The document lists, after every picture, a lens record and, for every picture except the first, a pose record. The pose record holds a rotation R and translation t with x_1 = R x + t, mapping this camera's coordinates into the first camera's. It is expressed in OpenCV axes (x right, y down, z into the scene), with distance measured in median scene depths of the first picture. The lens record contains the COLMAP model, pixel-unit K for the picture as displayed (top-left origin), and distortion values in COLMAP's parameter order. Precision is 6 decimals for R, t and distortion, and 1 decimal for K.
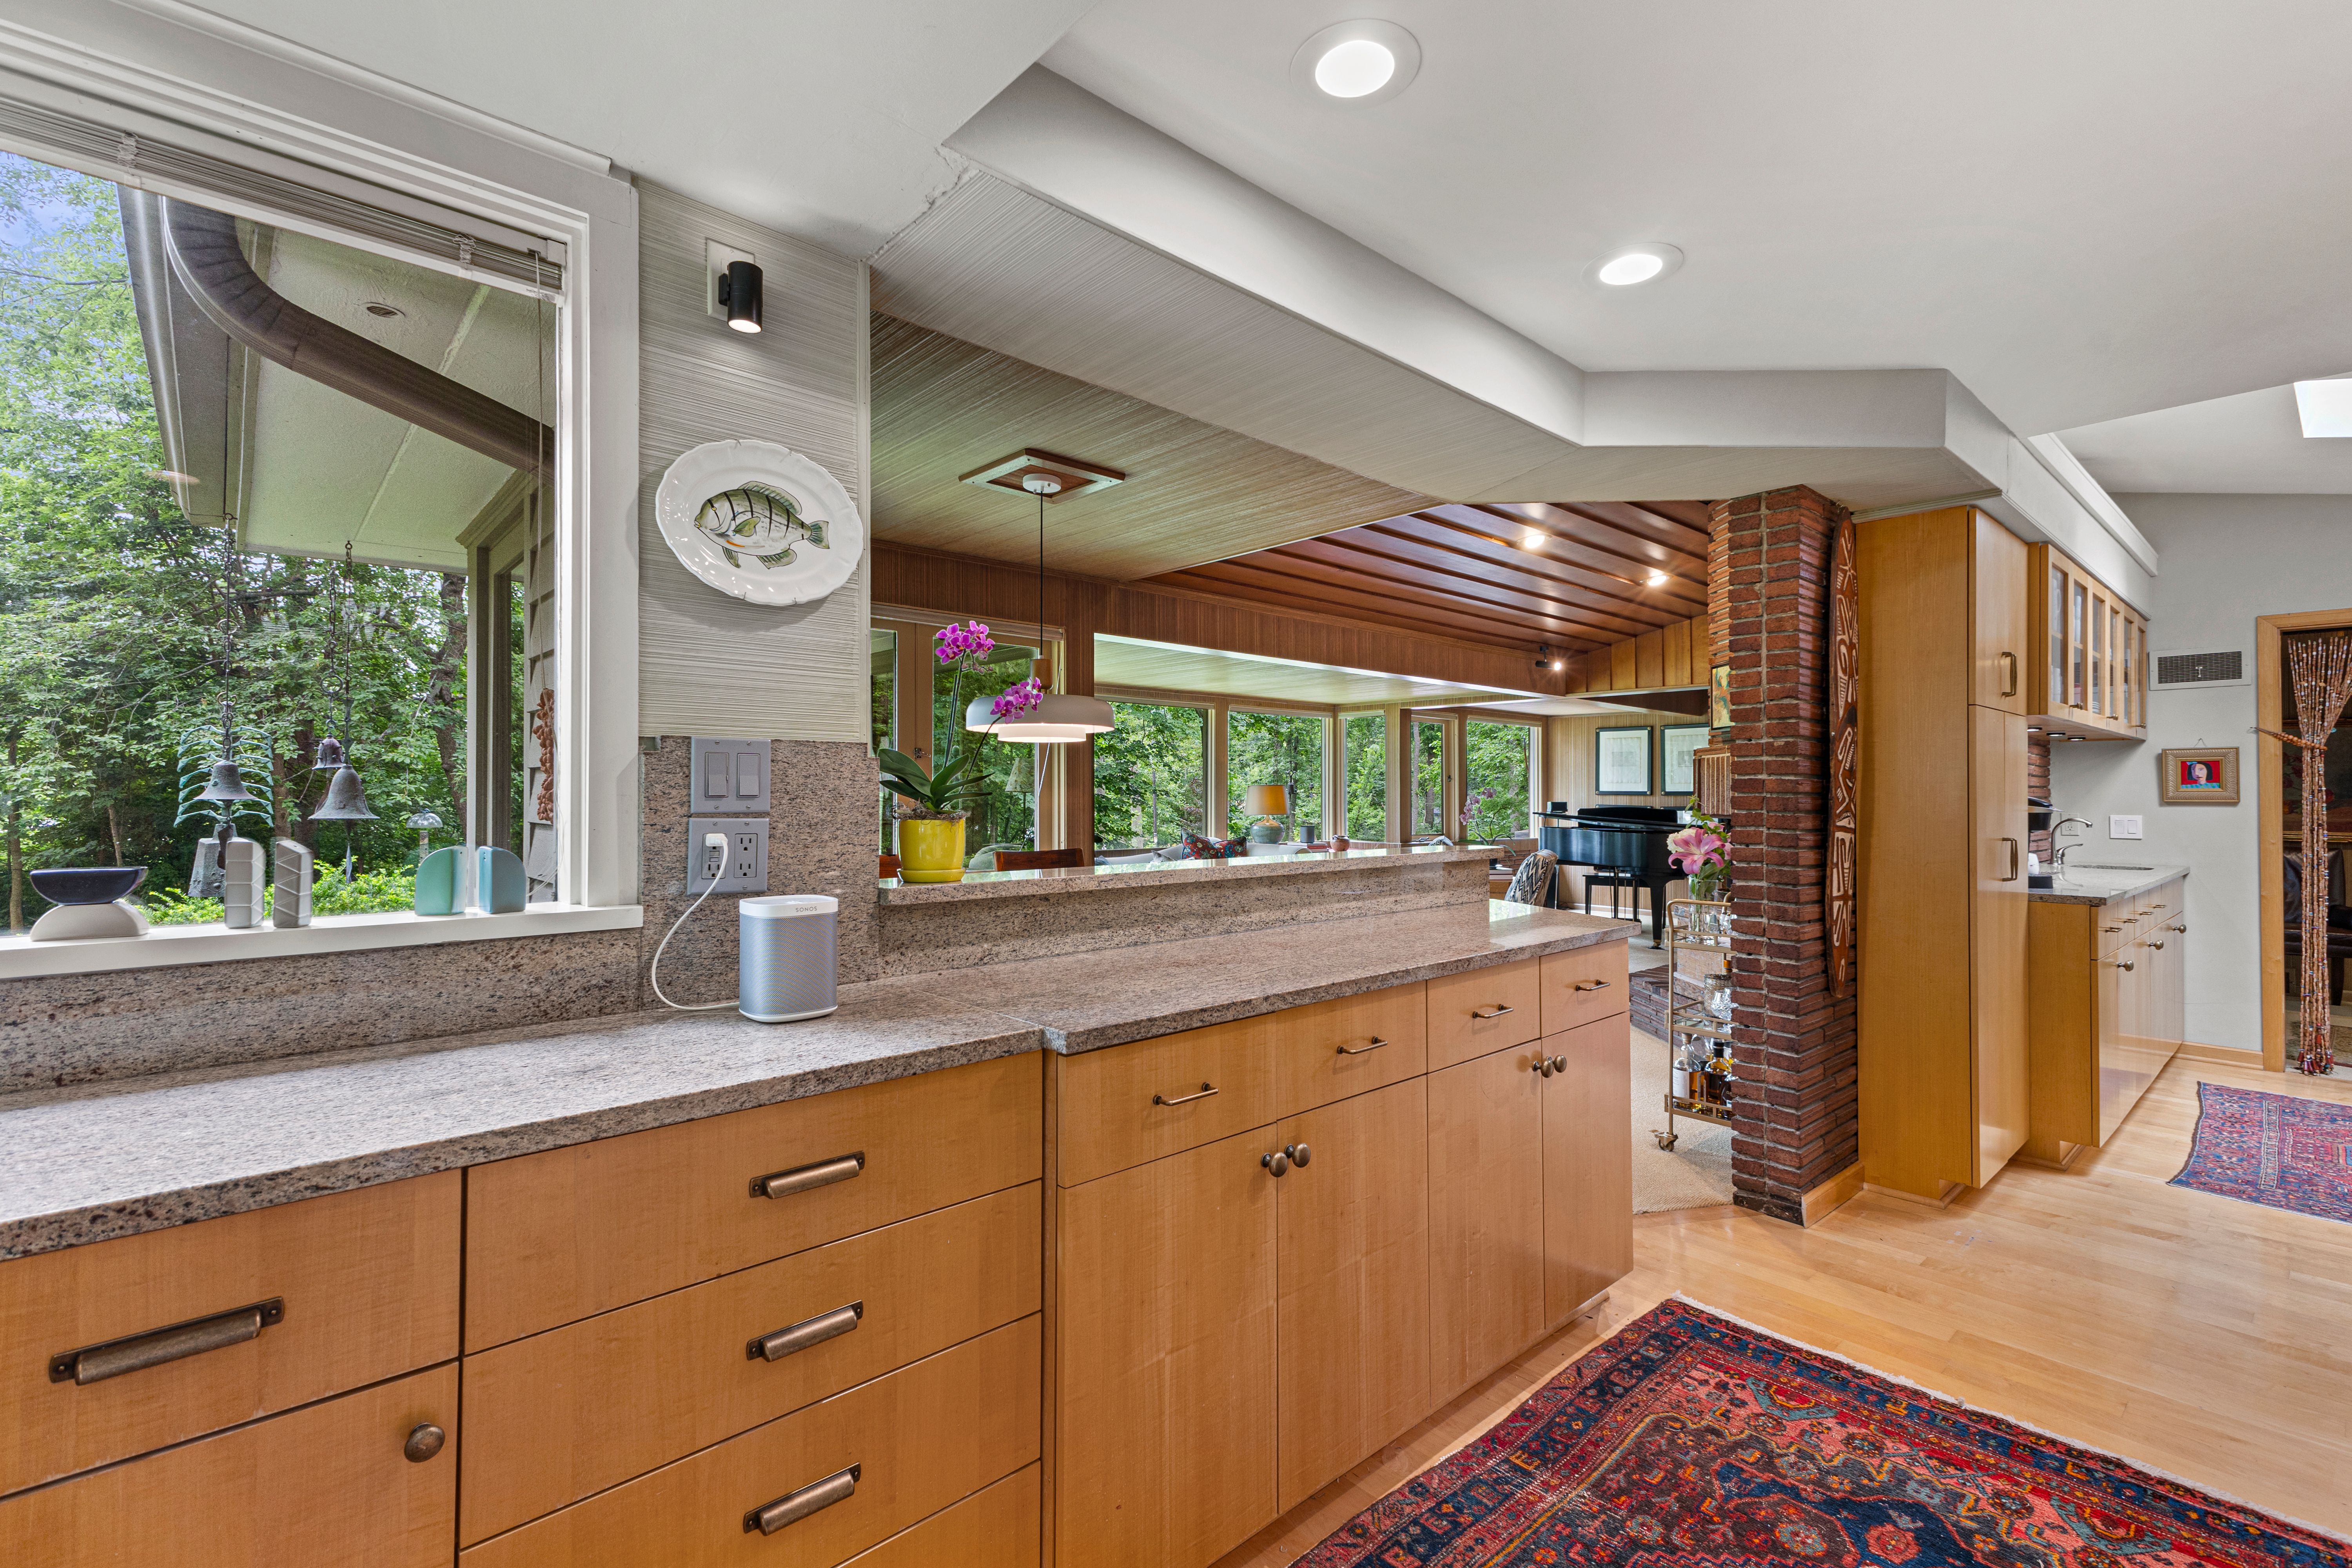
lens RADIAL K [[1035.9, 0, 1180.2], [0, 1035.9, 780.6], [0, 0, 1]] dist [0.018962, -0.004095]
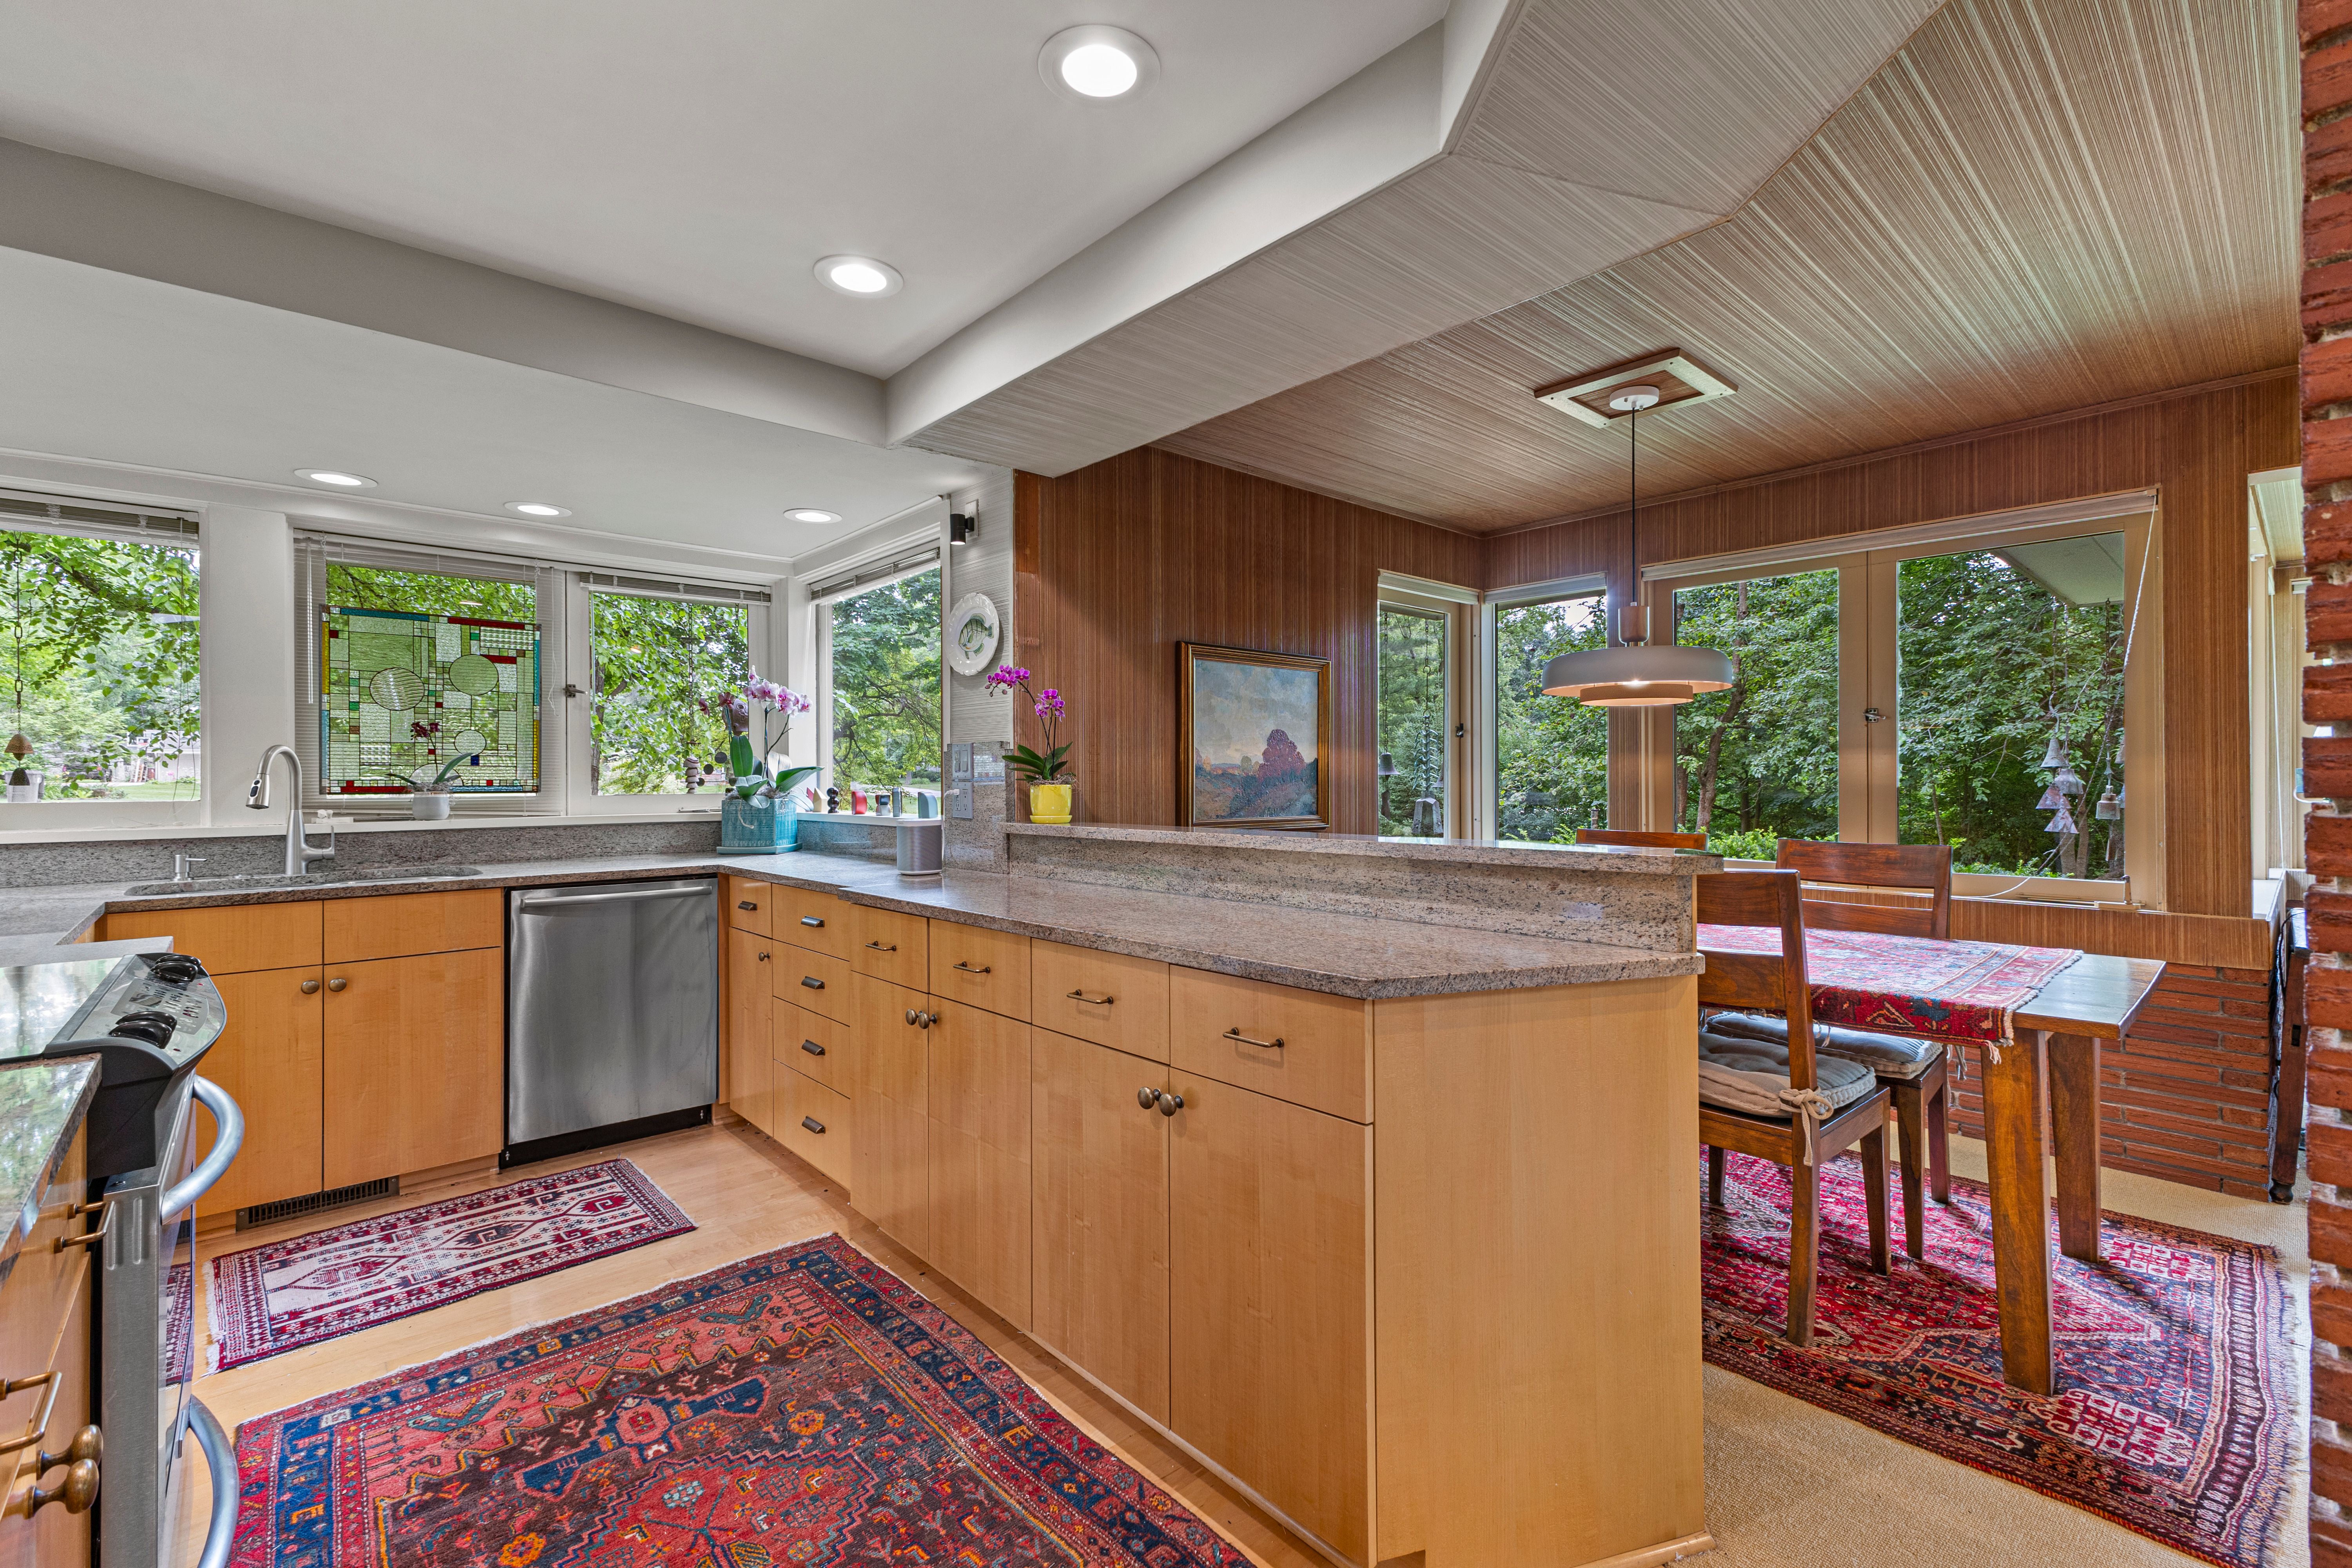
lens RADIAL K [[1035.9, 0, 1178.1], [0, 1035.9, 766.8], [0, 0, 1]] dist [0.018962, -0.004095]
pose [[-0.001556, -0.010748, -0.999941, 1.180458], [0.020091, 0.999740, -0.010778, 0.026241], [0.999797, -0.020106, -0.001339, 1.036806]]
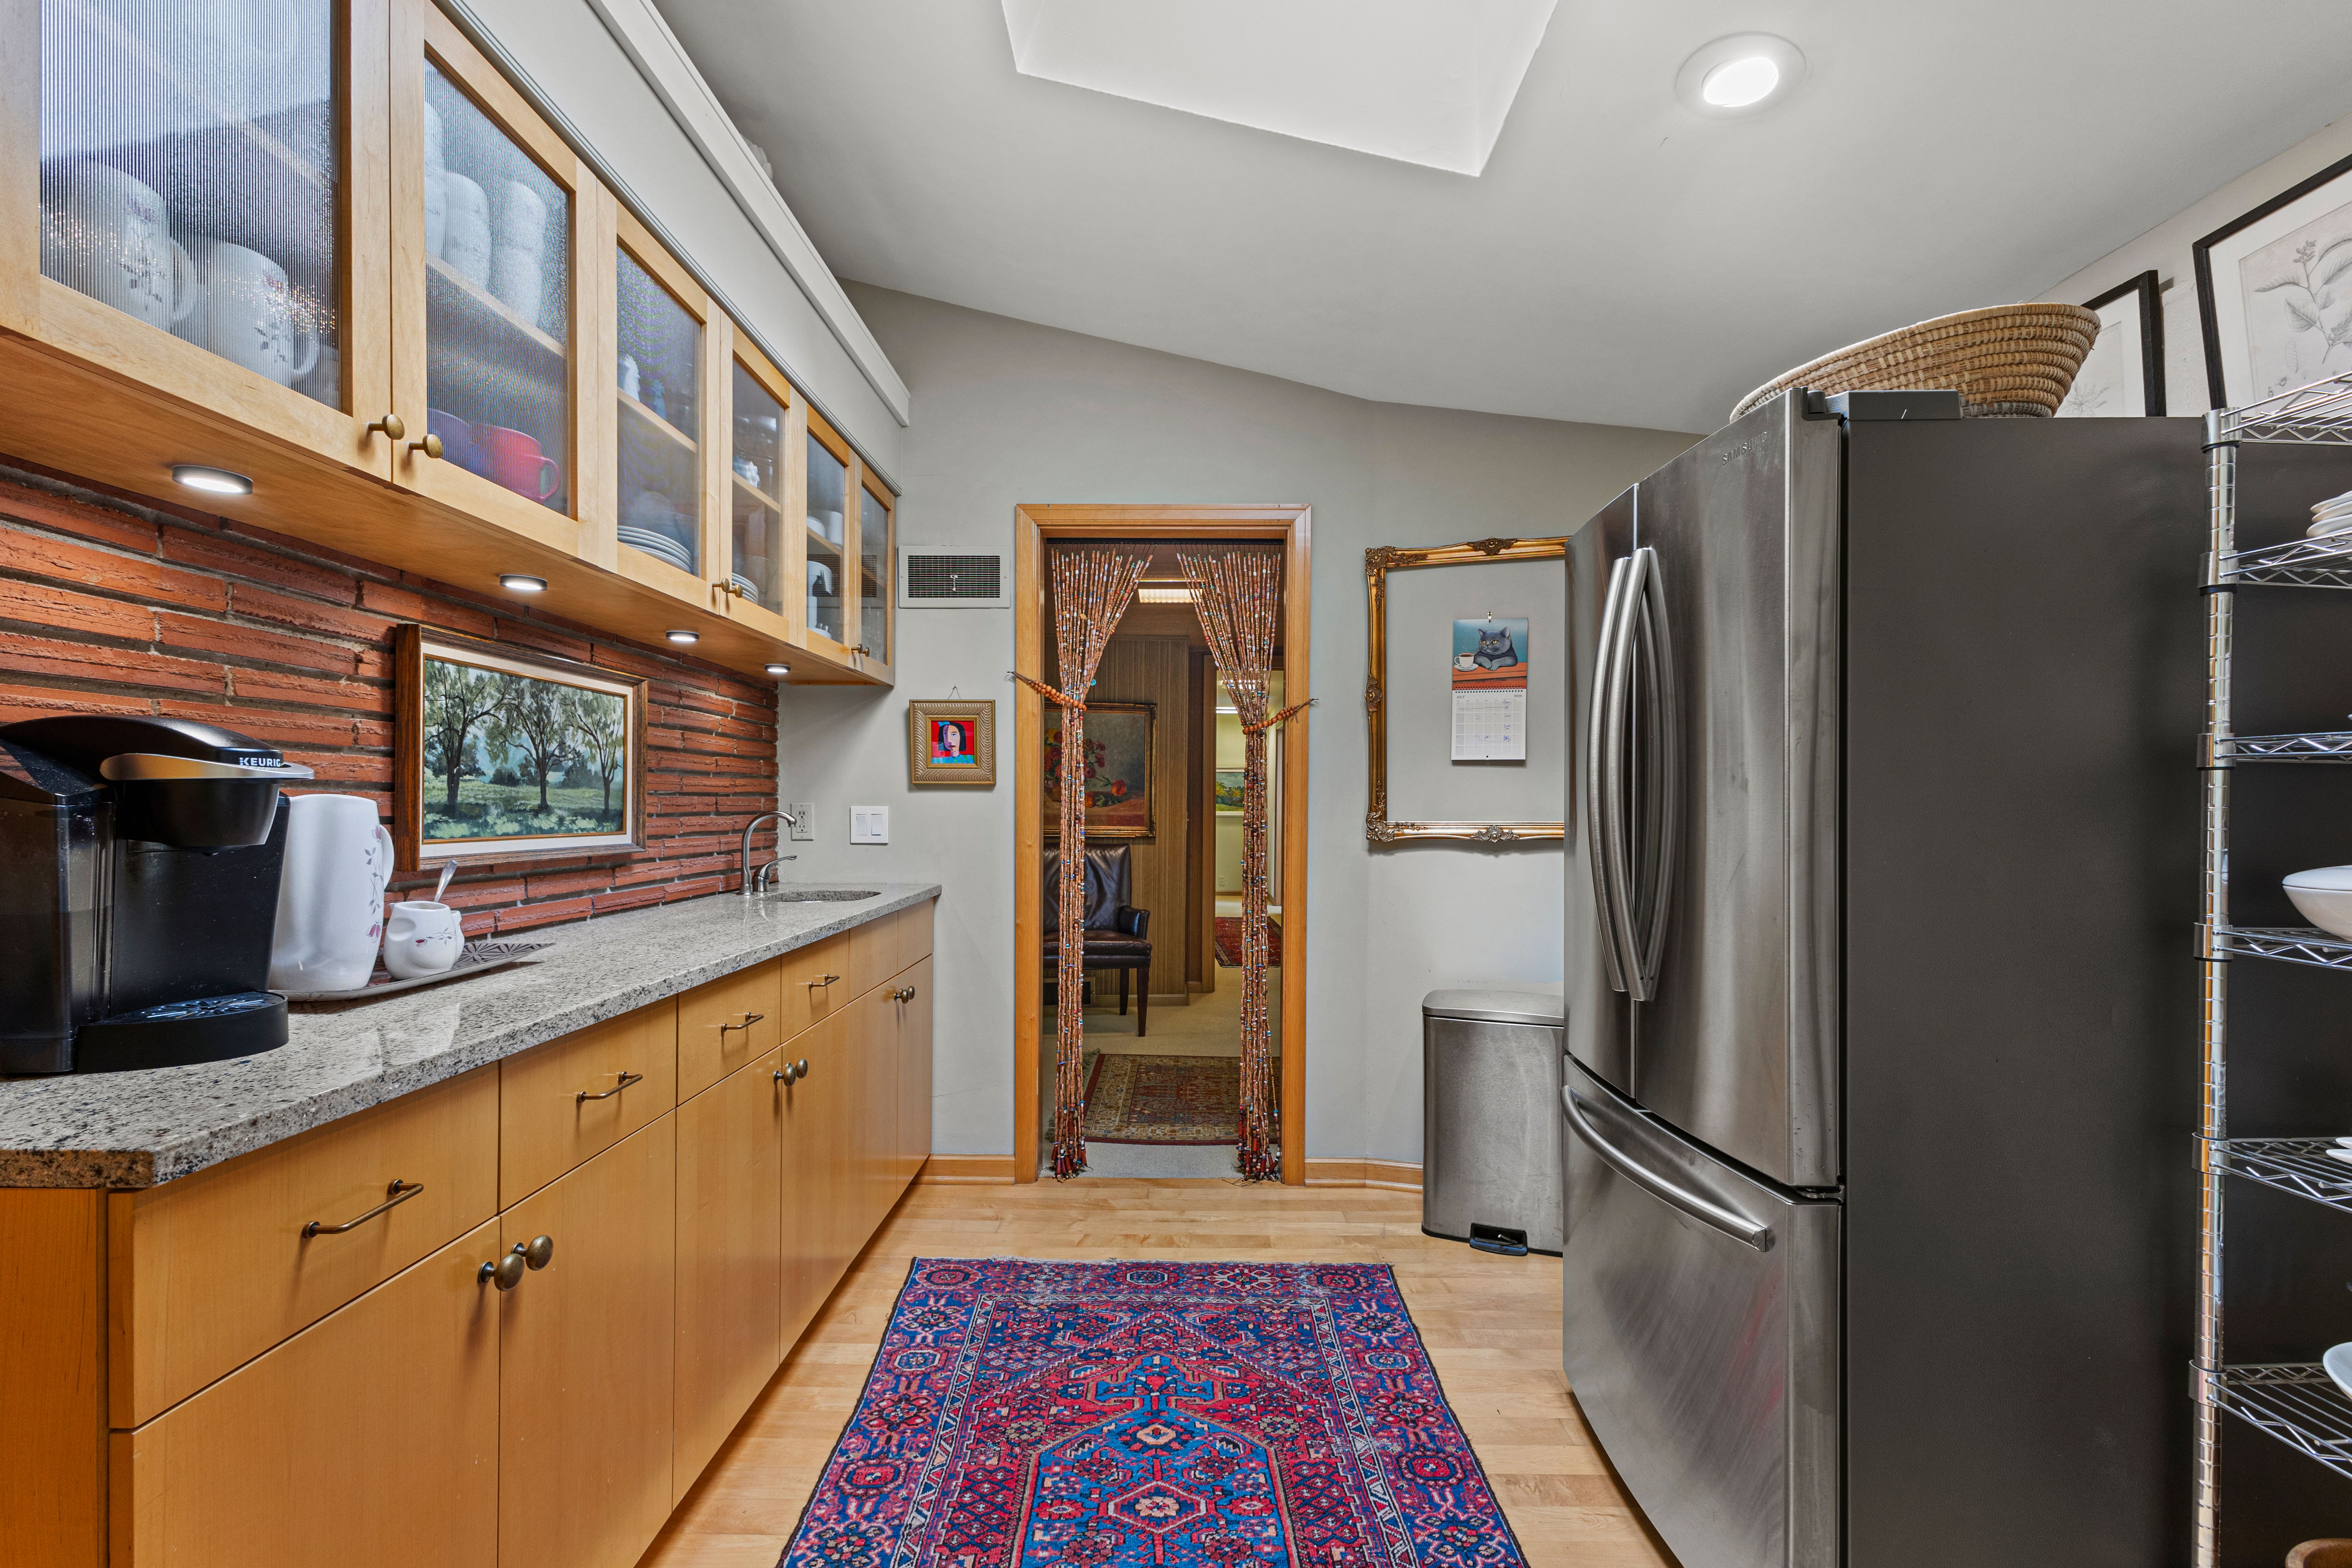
lens RADIAL K [[1035.9, 0, 1171.5], [0, 1035.9, 804.6], [0, 0, 1]] dist [0.018962, -0.004095]
pose [[0.674229, -0.000797, 0.738522, 1.404719], [-0.014644, 0.999788, 0.014447, 0.051213], [-0.738377, -0.020556, 0.674075, 1.119965]]
